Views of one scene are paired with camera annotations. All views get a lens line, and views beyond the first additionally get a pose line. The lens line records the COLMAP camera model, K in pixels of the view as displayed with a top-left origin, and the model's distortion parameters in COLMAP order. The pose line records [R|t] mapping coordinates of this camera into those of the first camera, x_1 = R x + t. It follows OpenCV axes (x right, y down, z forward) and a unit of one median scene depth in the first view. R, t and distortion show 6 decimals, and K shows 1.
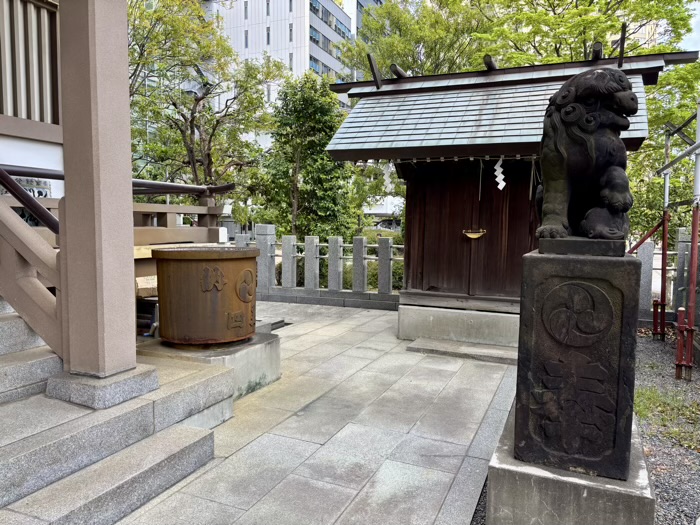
lens RADIAL K [[520.7, 0, 350.0], [0, 520.7, 262.5], [0, 0, 1]] dist [0.061968, -0.062537]
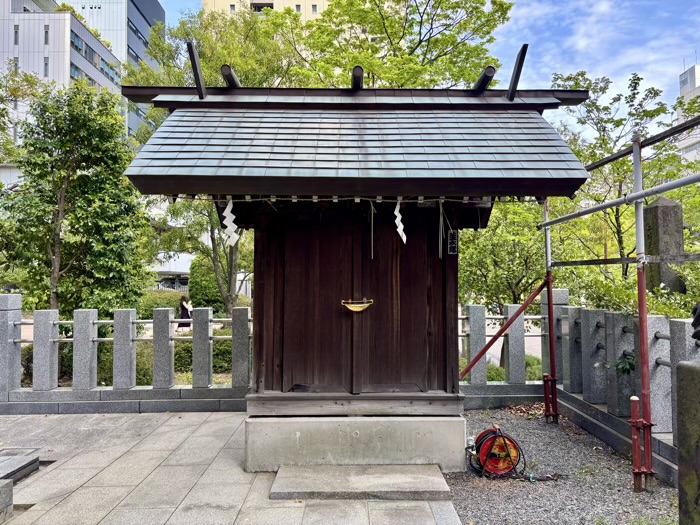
lens RADIAL K [[533.1, 0, 359.7], [0, 533.1, 262.6], [0, 0, 1]] dist [0.058938, -0.073654]
pose [[0.913504, -0.002689, 0.406820, -0.032489], [0.046437, 0.994132, -0.097703, -0.026282], [-0.404170, 0.108143, 0.908269, 0.211795]]
